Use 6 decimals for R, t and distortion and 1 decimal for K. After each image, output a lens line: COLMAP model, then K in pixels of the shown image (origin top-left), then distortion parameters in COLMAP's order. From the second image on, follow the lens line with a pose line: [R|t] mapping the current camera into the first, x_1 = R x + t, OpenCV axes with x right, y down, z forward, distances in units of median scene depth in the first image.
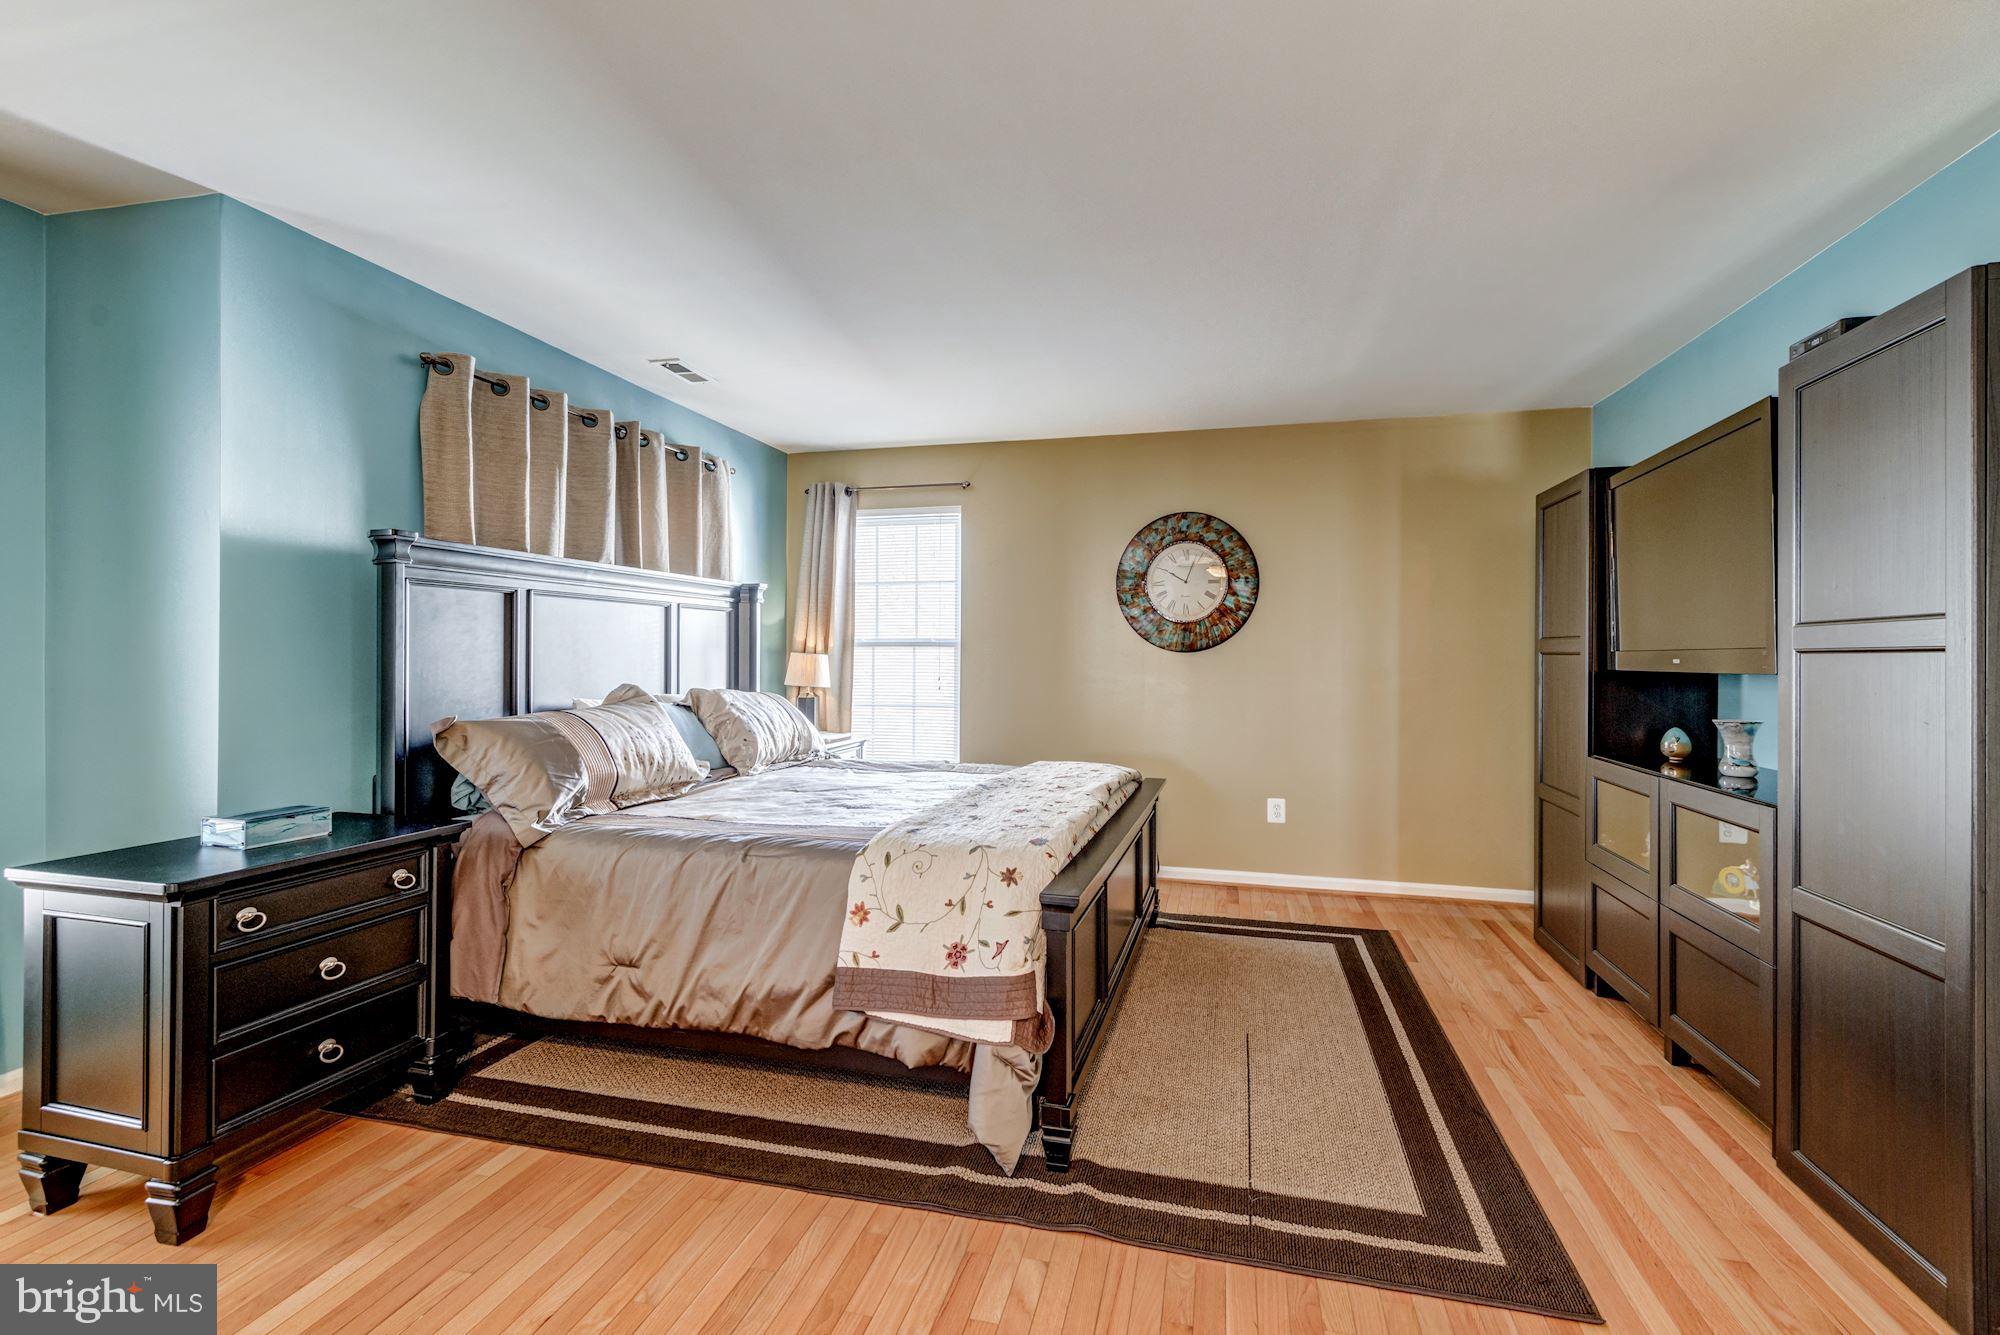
lens RADIAL K [[902.4, 0, 997.8], [0, 902.4, 658.7], [0, 0, 1]] dist [0.022732, -0.010785]
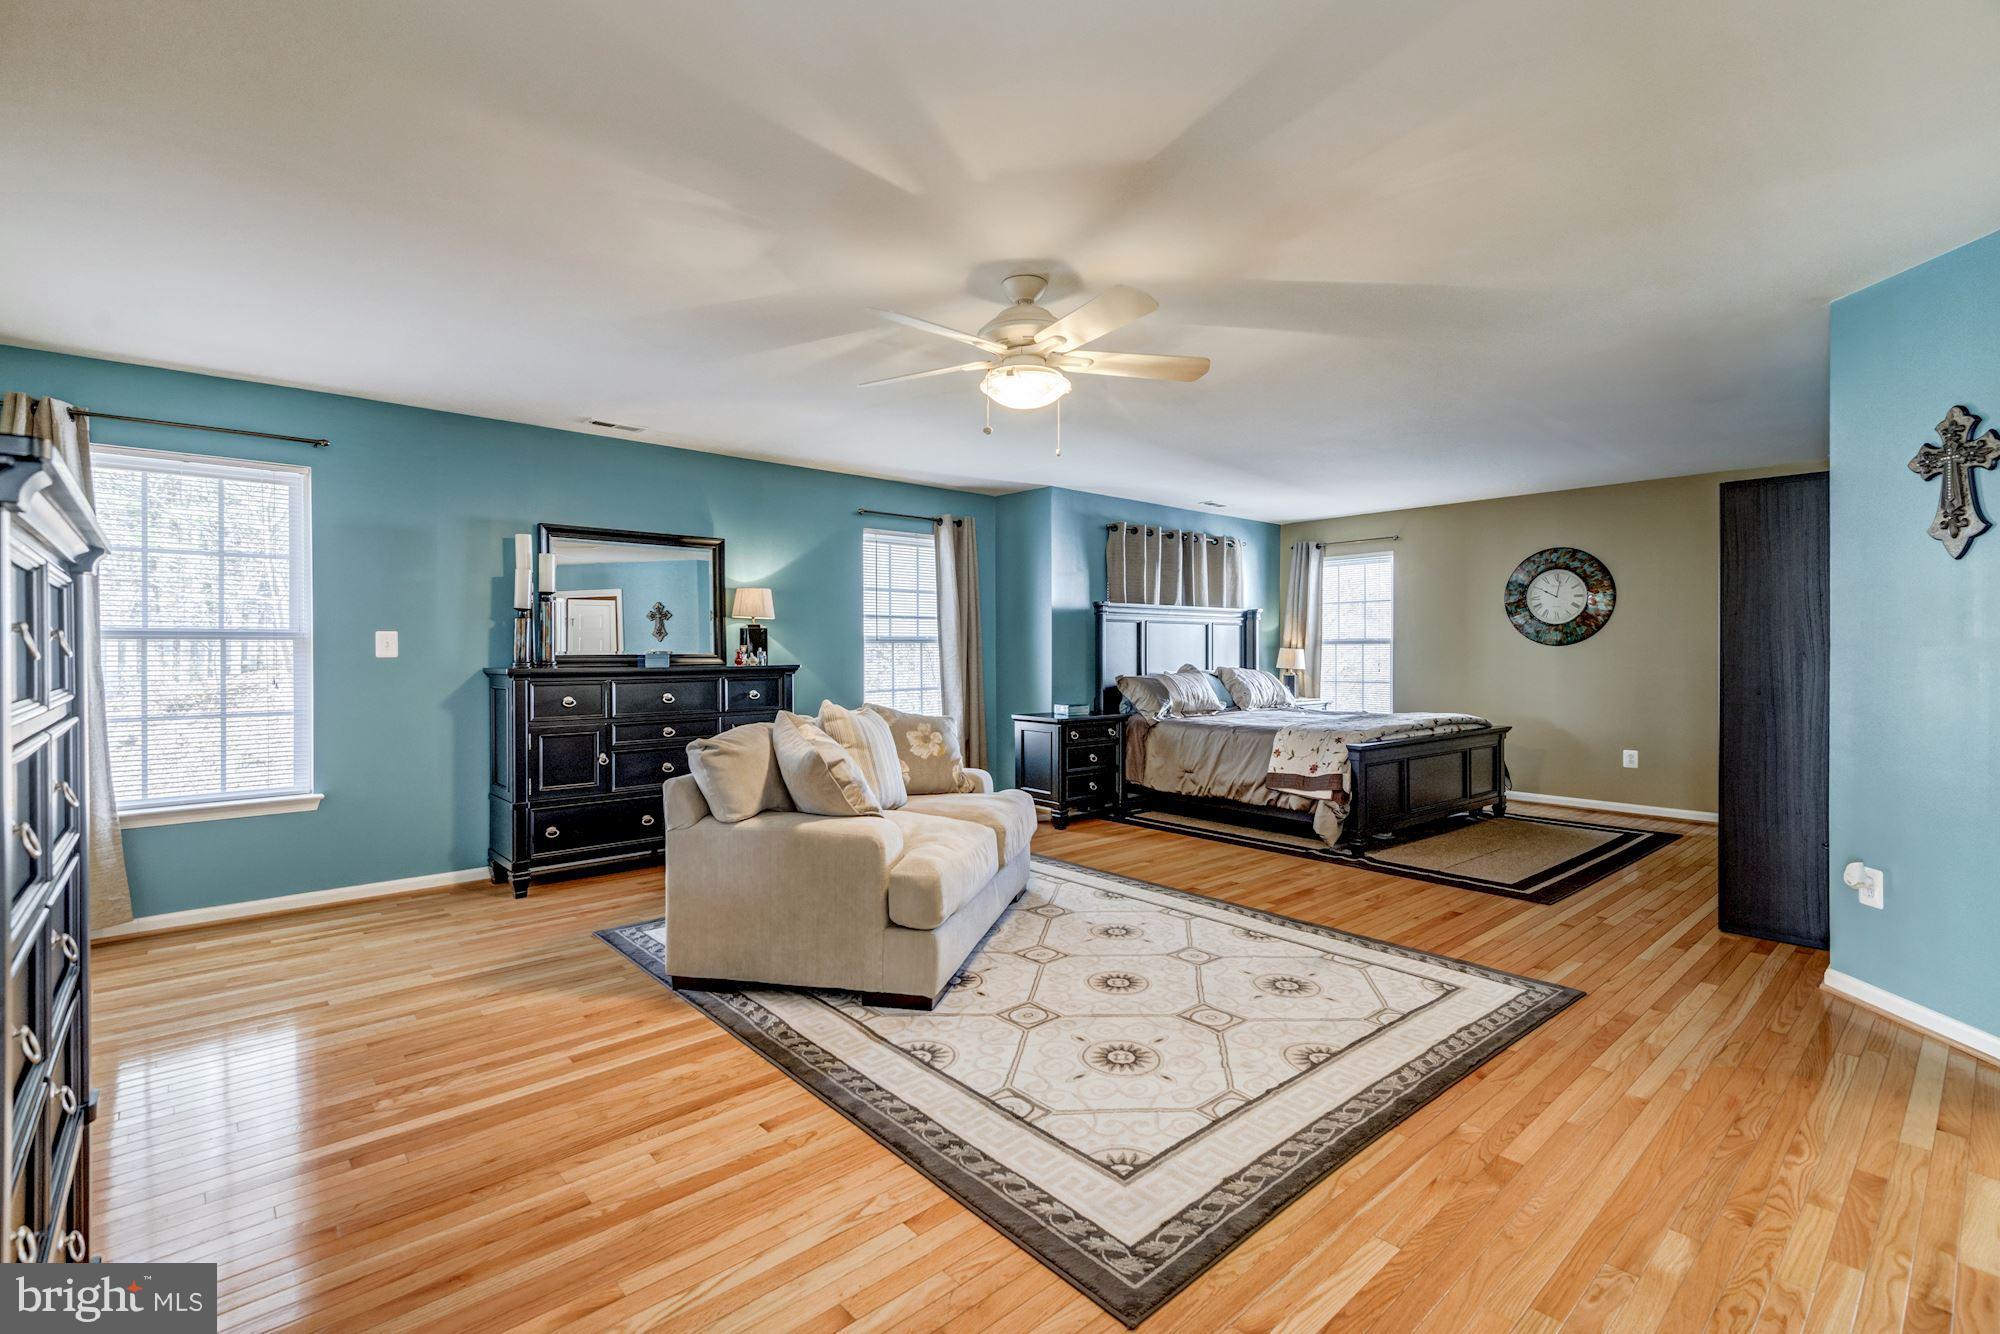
lens RADIAL K [[902.4, 0, 1002.7], [0, 902.4, 660.5], [0, 0, 1]] dist [0.022732, -0.010785]
pose [[0.832492, 0.000058, -0.554038, 0.353544], [0.003339, 0.999981, 0.005122, 0.007653], [0.554028, -0.006114, 0.832476, -0.881012]]
